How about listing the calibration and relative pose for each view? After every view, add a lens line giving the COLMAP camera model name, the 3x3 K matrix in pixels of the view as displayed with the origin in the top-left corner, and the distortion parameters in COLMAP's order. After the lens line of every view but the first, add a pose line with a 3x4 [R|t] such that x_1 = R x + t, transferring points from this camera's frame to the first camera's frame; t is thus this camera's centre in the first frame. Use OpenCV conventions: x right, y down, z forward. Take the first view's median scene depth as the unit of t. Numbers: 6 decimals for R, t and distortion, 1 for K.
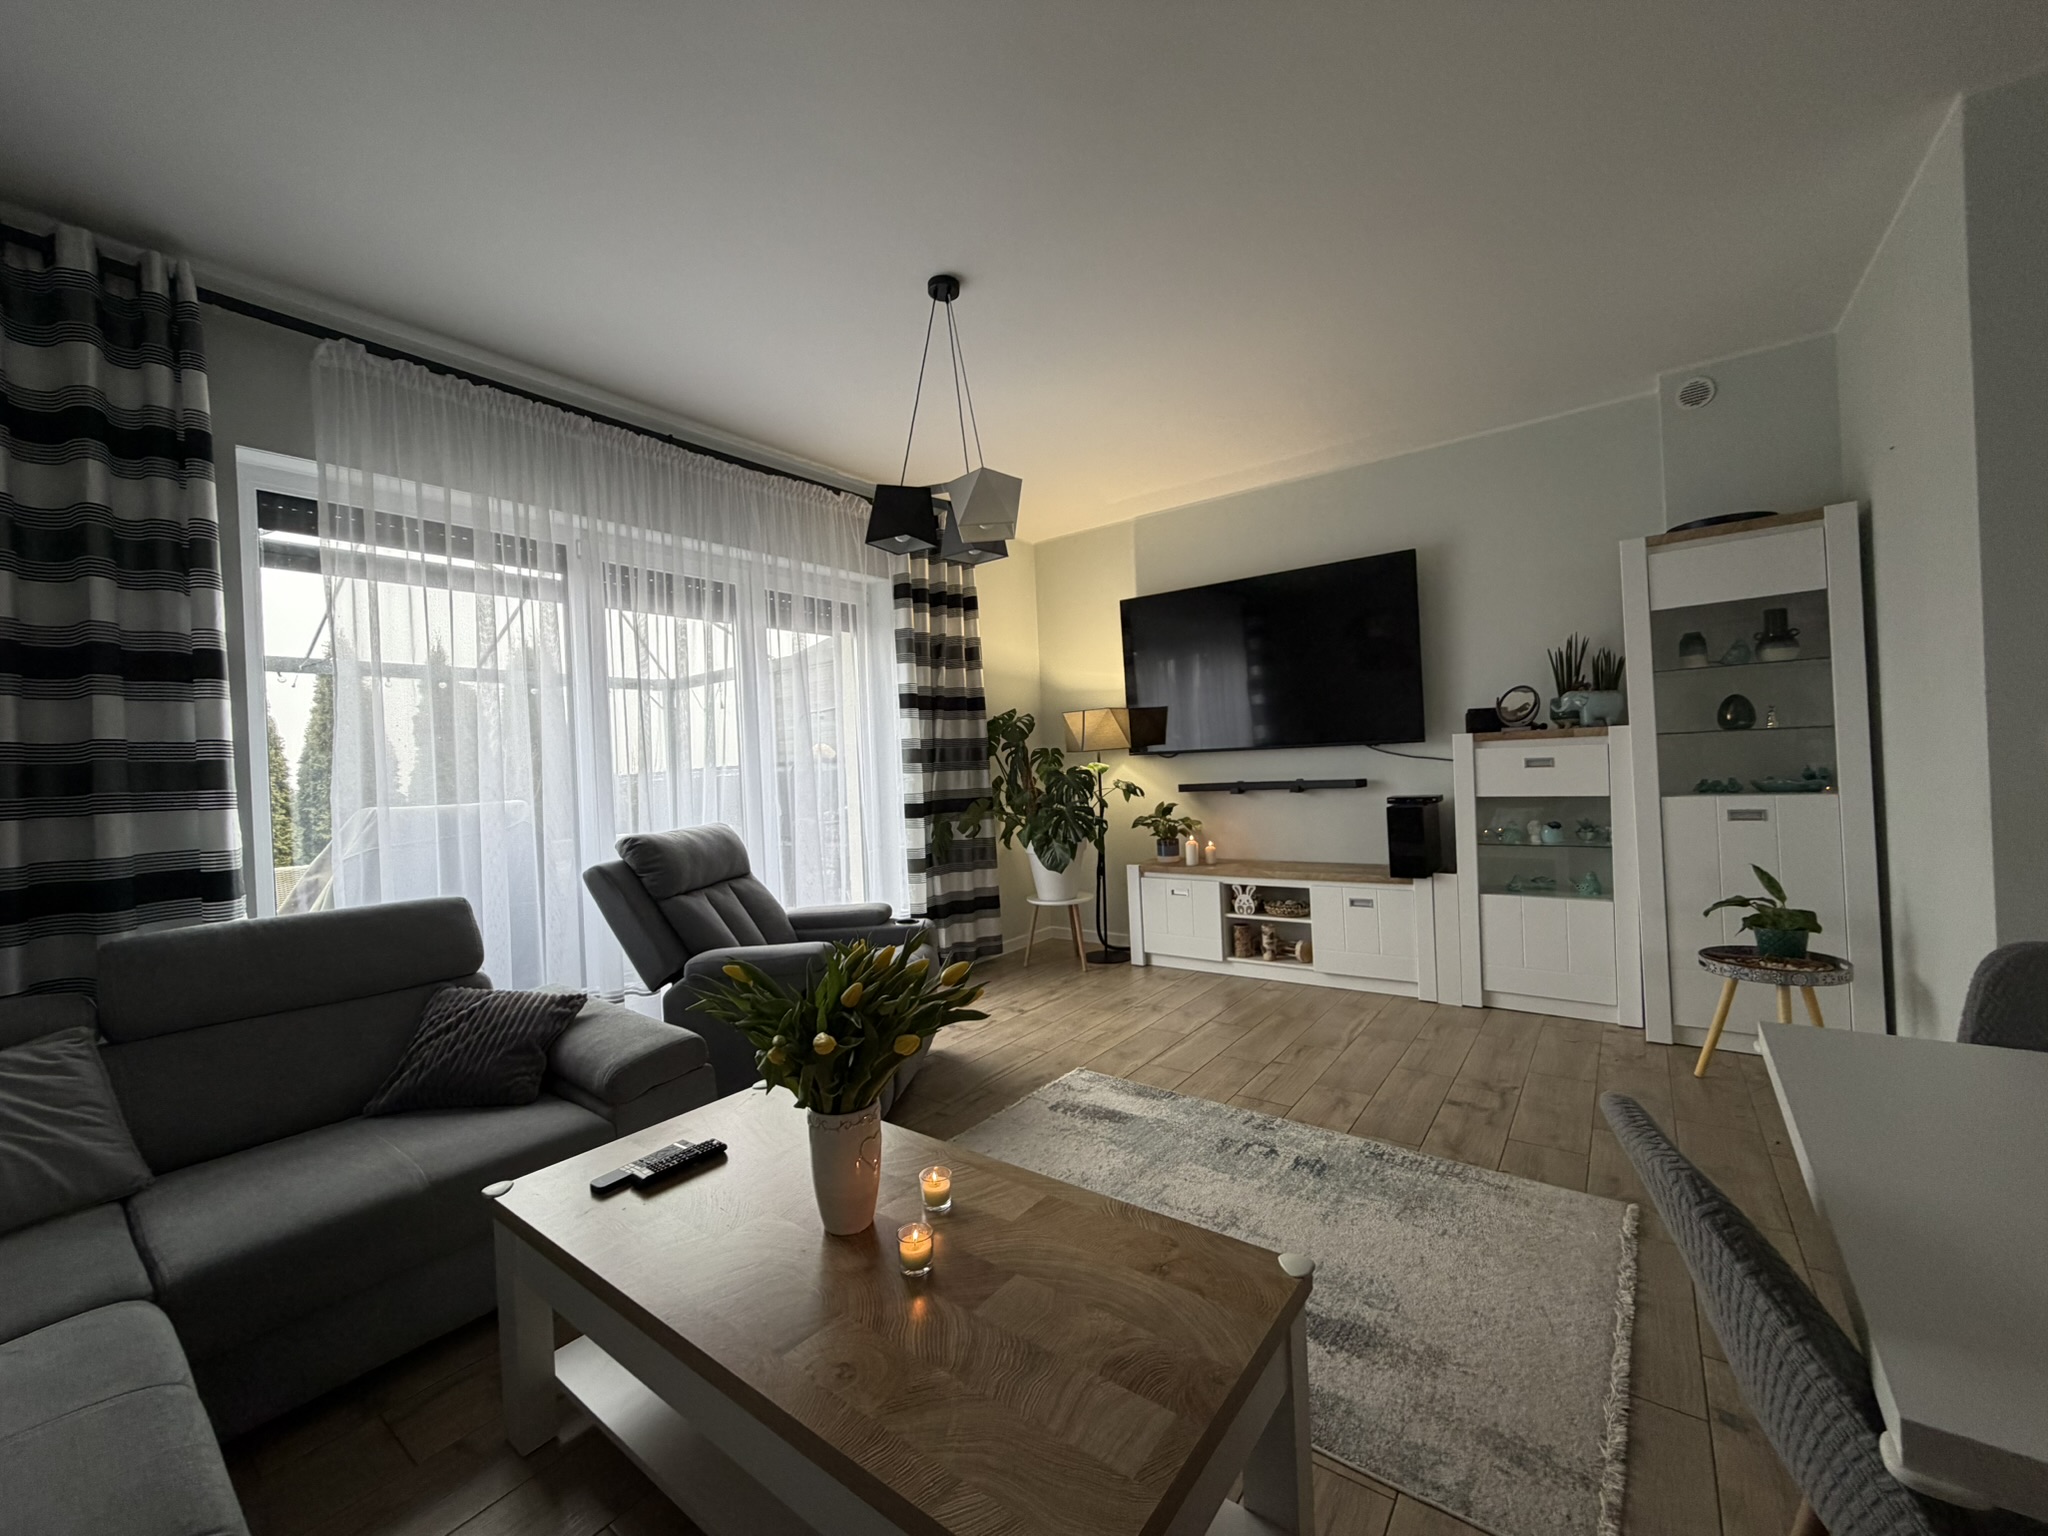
lens RADIAL K [[811.4, 0, 1026.0], [0, 811.4, 769.7], [0, 0, 1]] dist [0.000776, 0.000514]
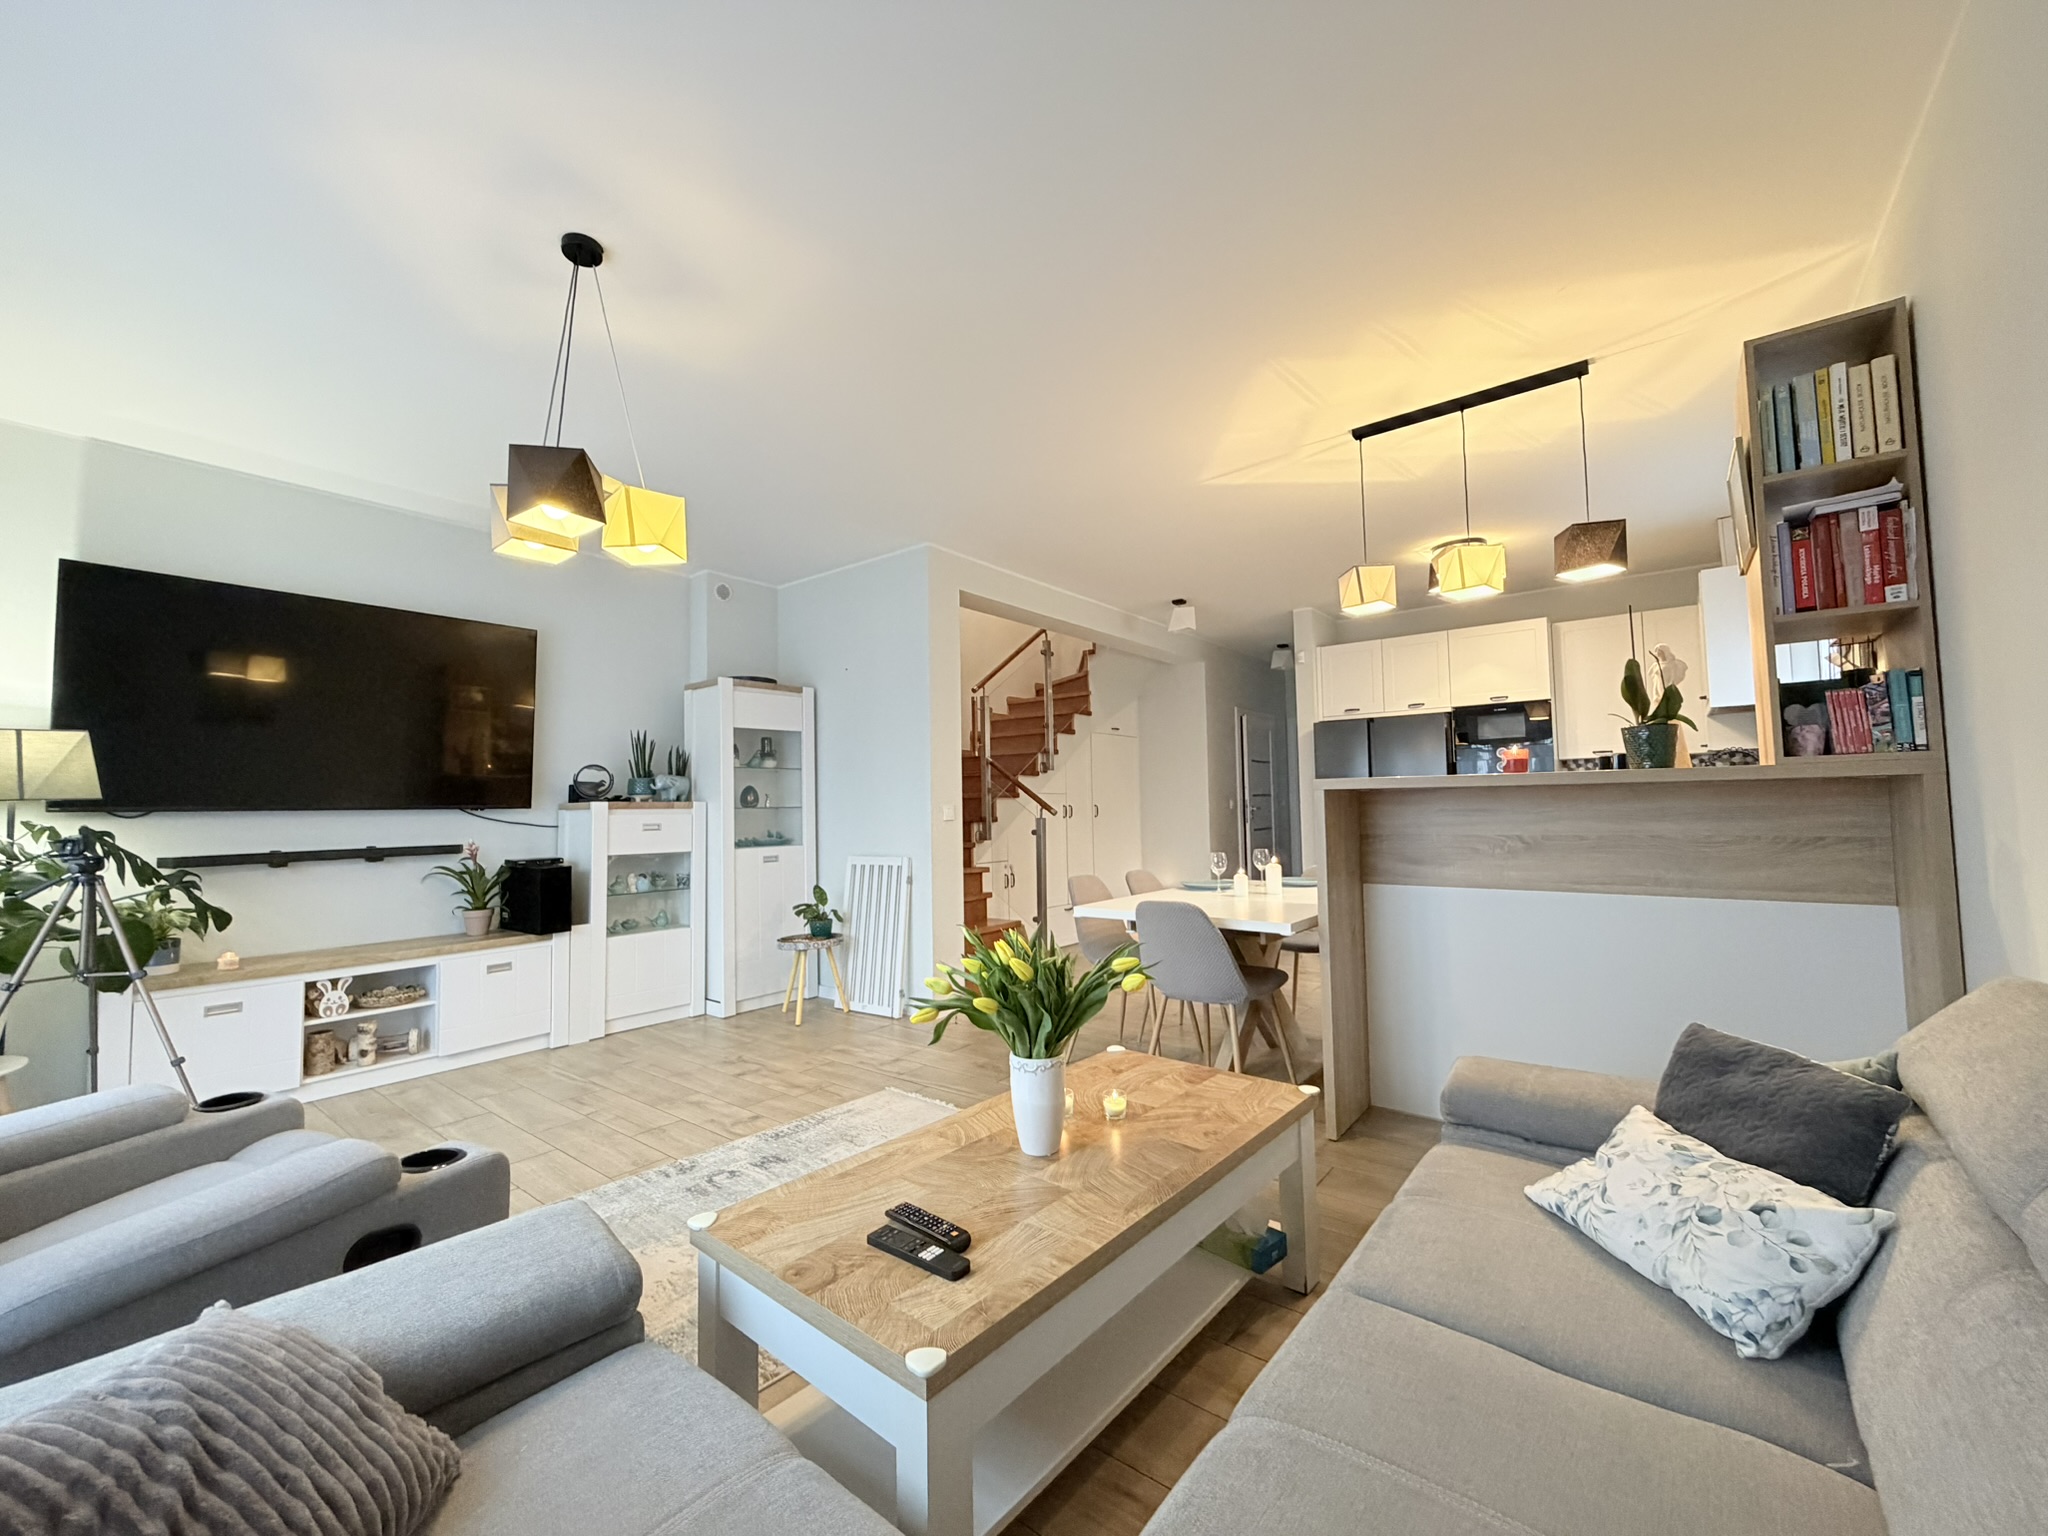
lens RADIAL K [[811.4, 0, 1017.7], [0, 811.4, 766.1], [0, 0, 1]] dist [0.000776, 0.000514]
pose [[0.042793, 0.095649, 0.994495, -0.513201], [0.022257, 0.995068, -0.096662, 0.026190], [-0.998836, 0.026271, 0.040453, 0.291592]]
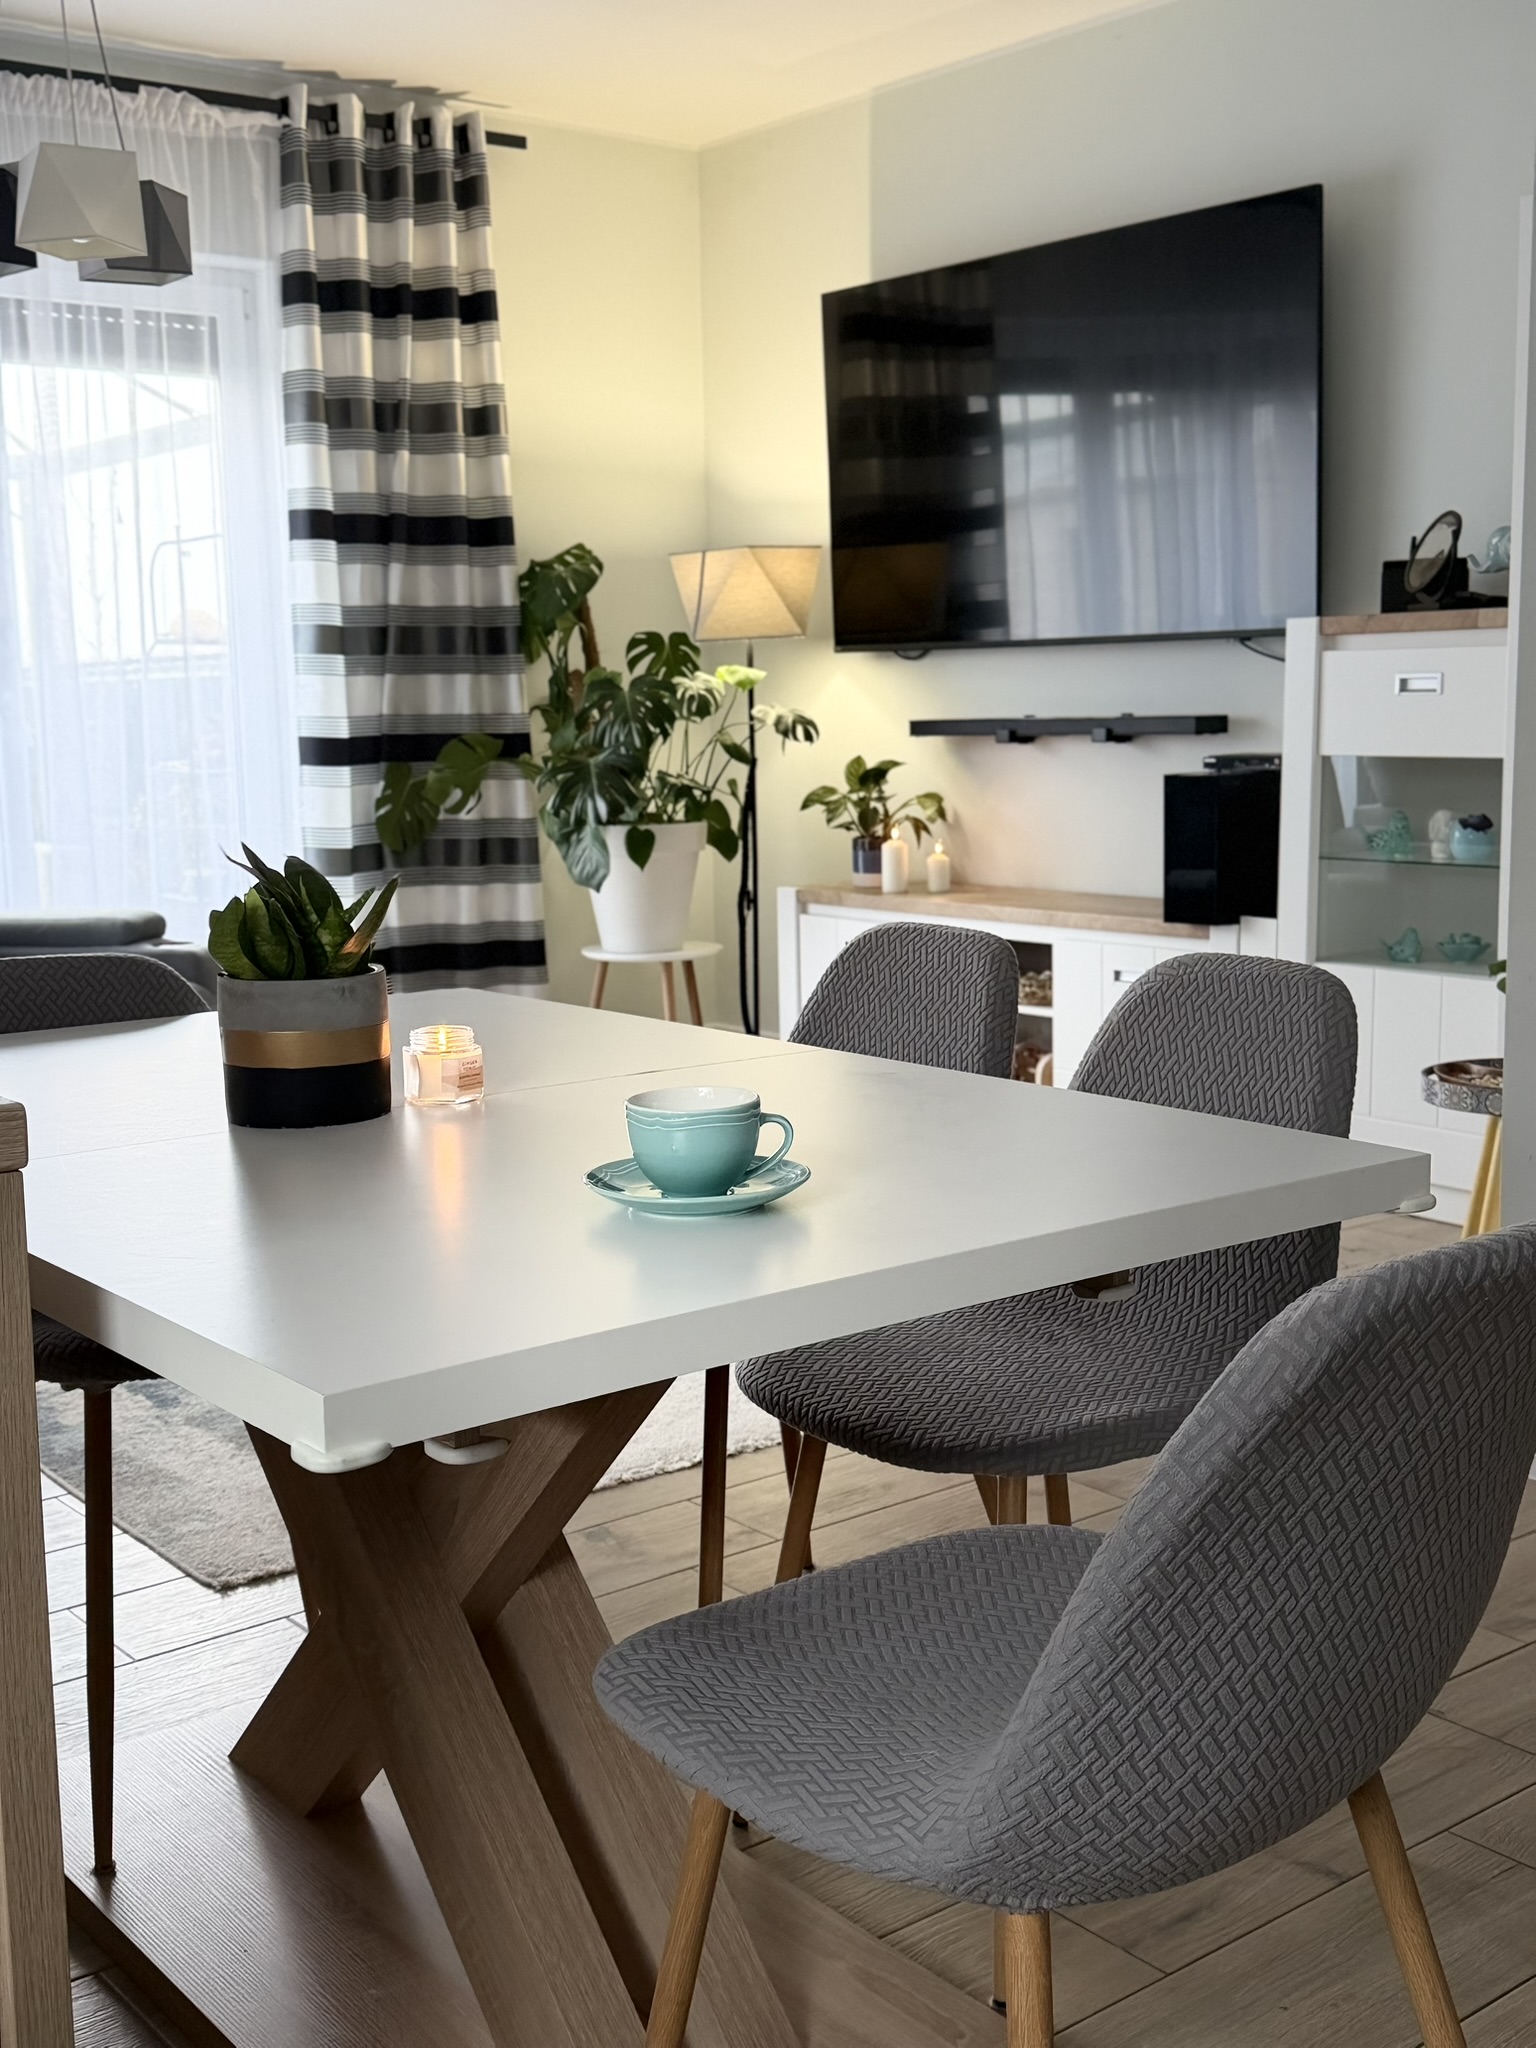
lens RADIAL K [[2289.4, 0, 787.5], [0, 2289.4, 1064.6], [0, 0, 1]] dist [0.070635, 0.000000]
pose [[0.969541, 0.067448, -0.235459, 0.485660], [-0.028360, 0.985784, 0.165604, -0.002021], [0.243282, -0.153883, 0.957671, -0.315657]]
